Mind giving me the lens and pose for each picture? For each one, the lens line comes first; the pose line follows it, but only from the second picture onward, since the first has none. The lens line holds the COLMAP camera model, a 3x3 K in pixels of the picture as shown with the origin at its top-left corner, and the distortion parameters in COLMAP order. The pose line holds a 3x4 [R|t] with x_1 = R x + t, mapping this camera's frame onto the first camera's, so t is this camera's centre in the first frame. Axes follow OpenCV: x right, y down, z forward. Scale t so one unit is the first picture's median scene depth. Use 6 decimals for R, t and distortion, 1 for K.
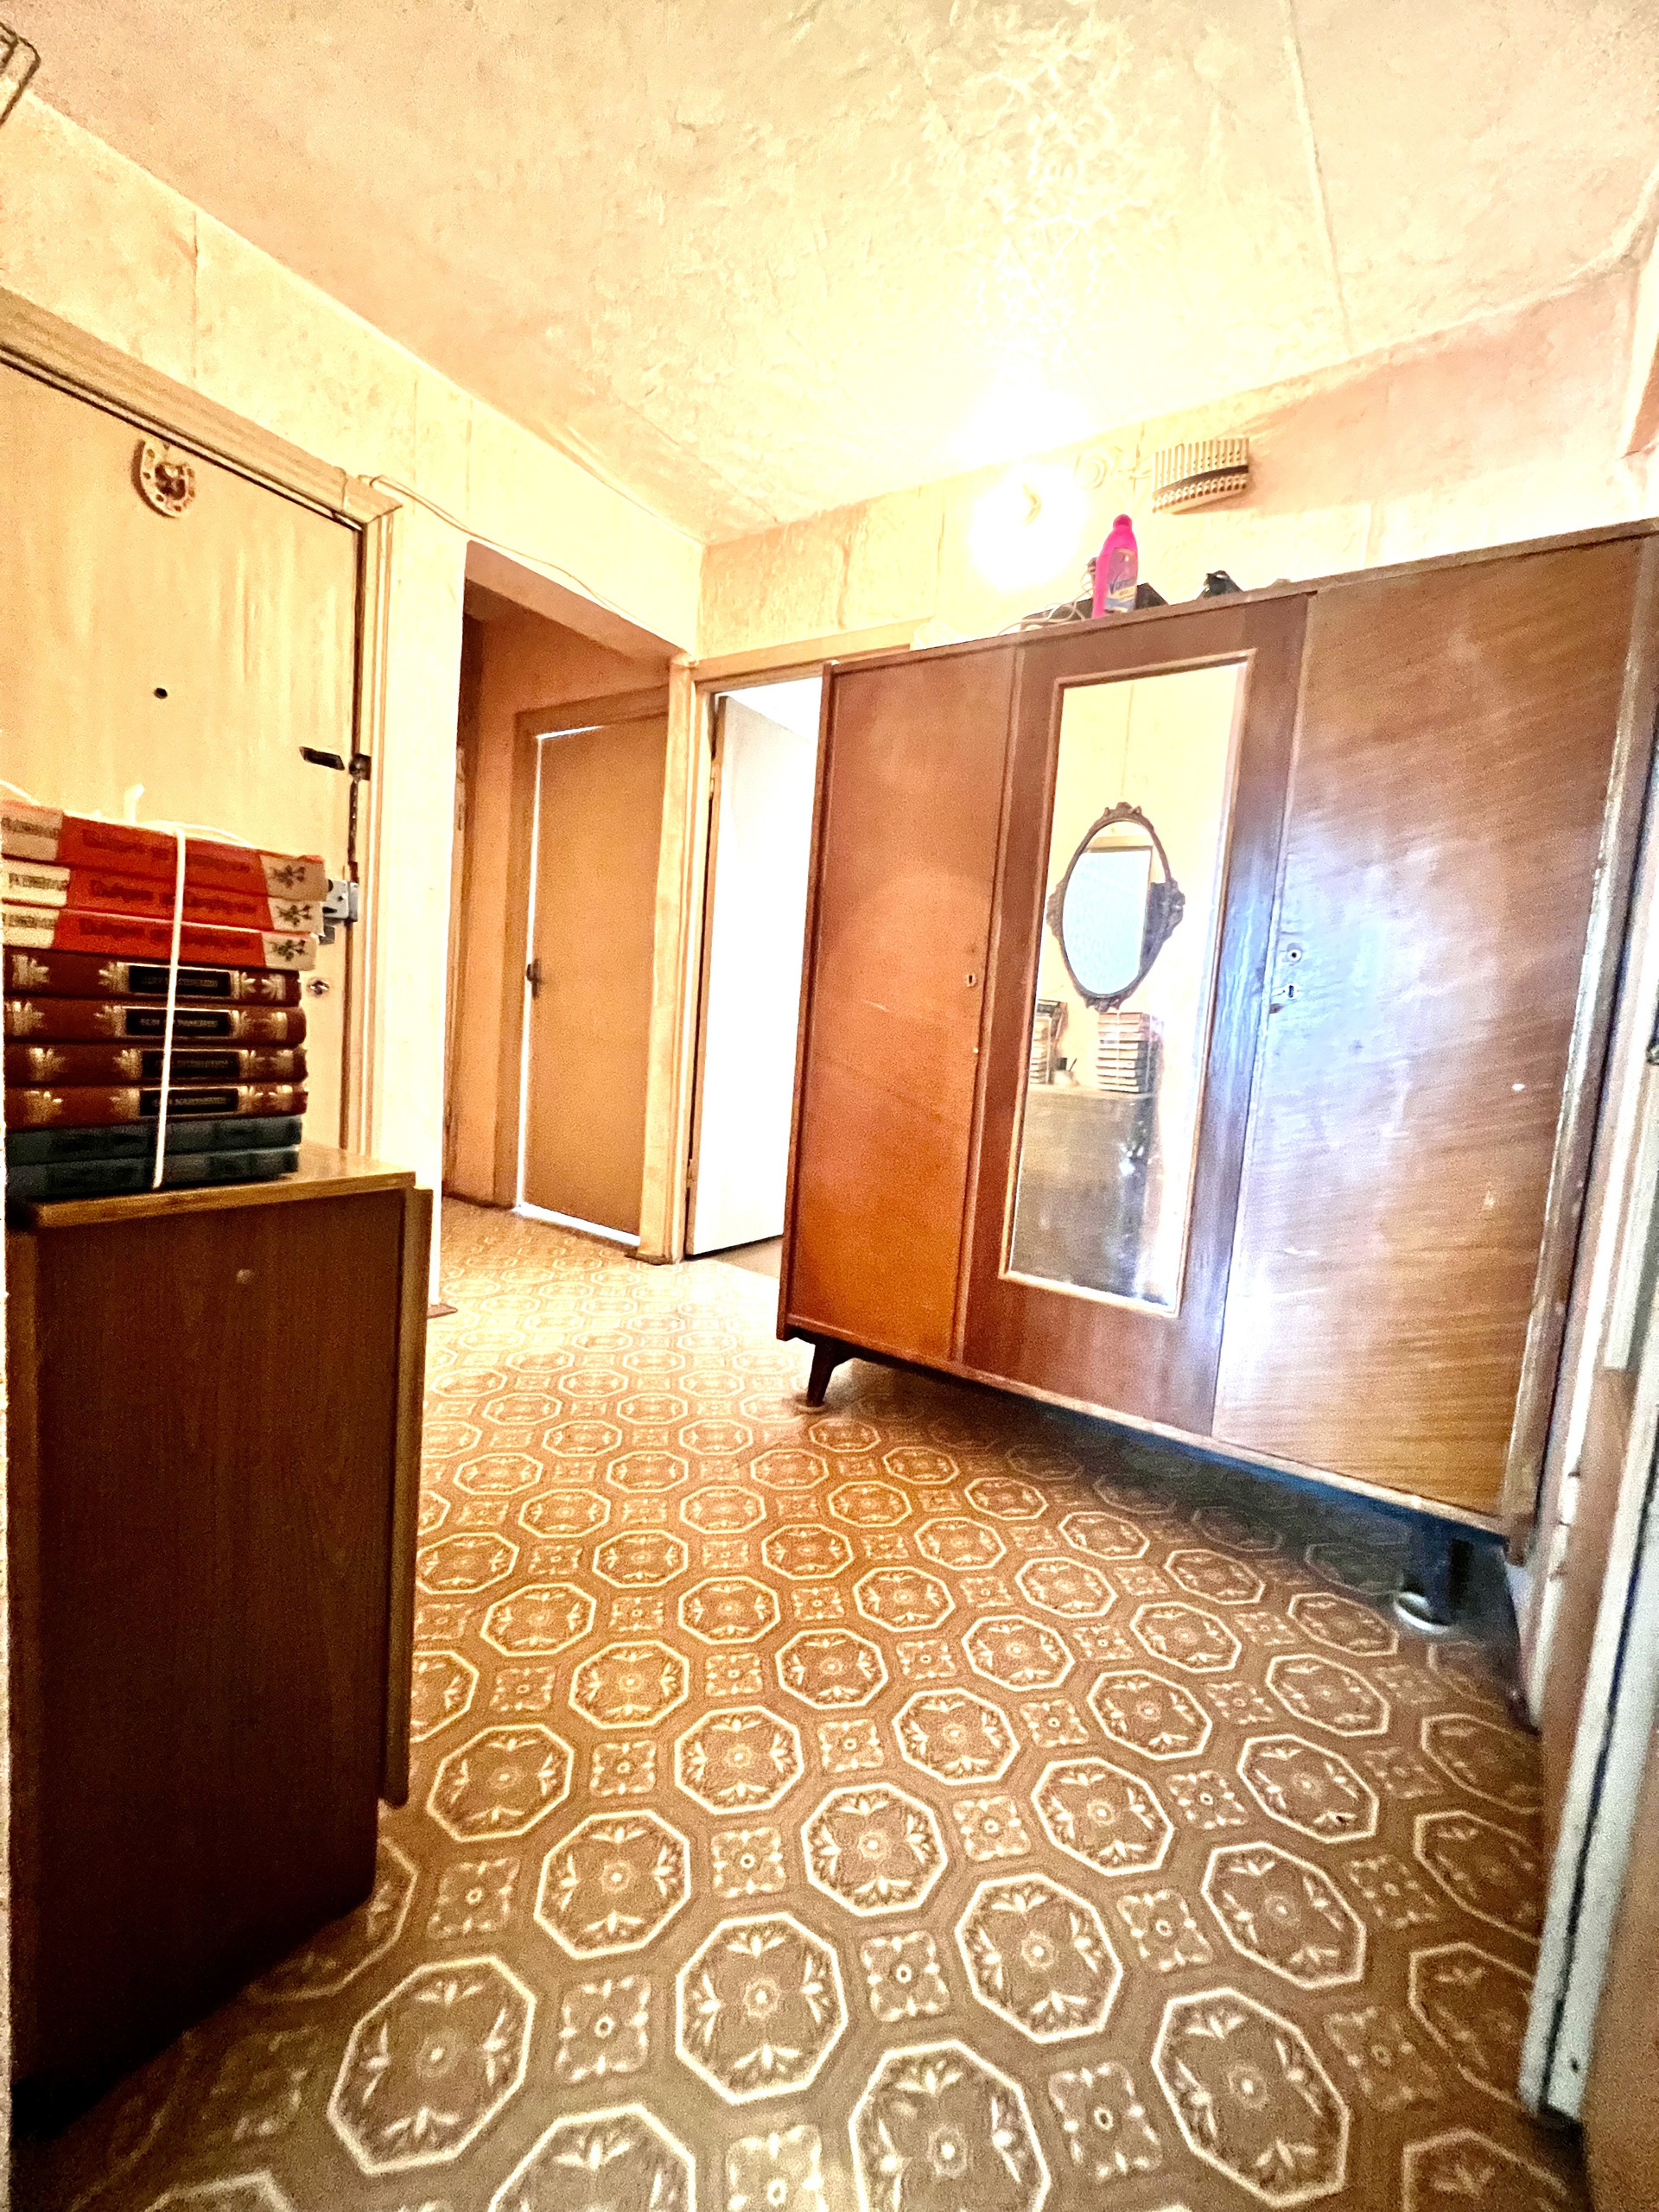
lens RADIAL K [[890.4, 0, 826.8], [0, 890.4, 1102.4], [0, 0, 1]] dist [-0.004546, 0.000069]
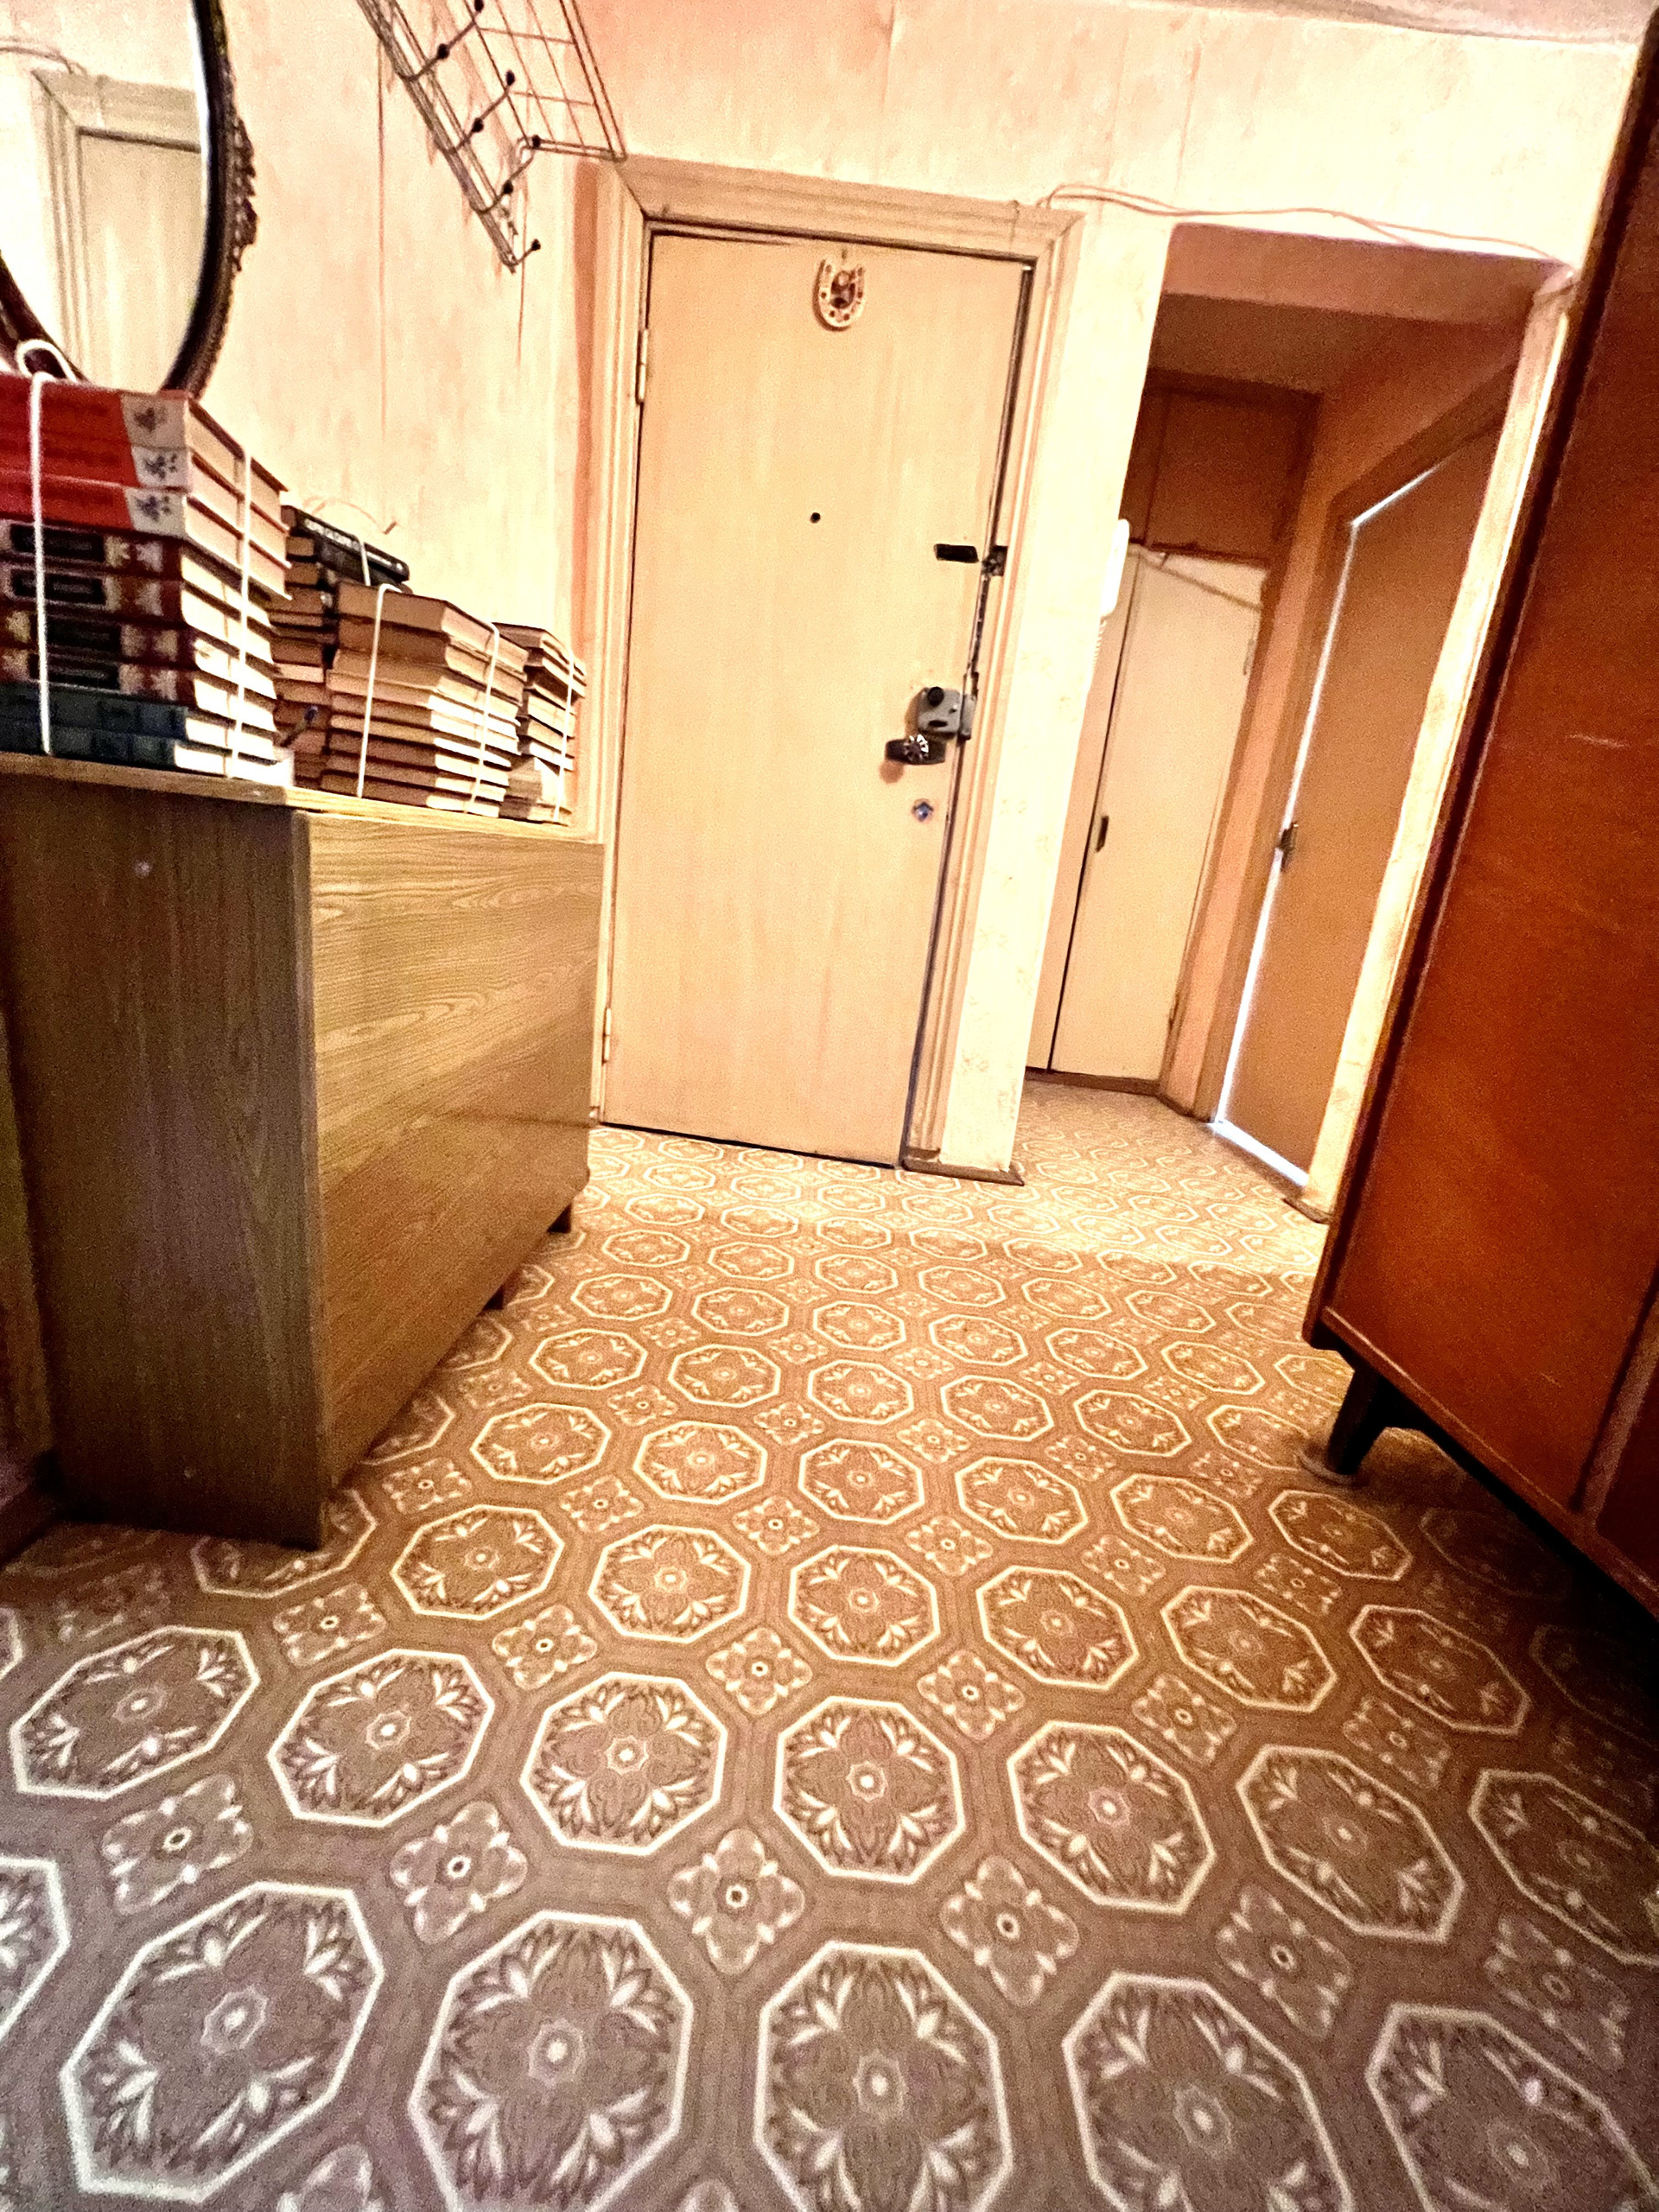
lens RADIAL K [[894.0, 0, 826.4], [0, 894.0, 1101.4], [0, 0, 1]] dist [-0.003198, 0.000590]
pose [[0.565896, 0.196827, -0.800638, 0.259627], [-0.149185, 0.979502, 0.135353, 0.080399], [0.810867, 0.042847, 0.583660, 0.421352]]
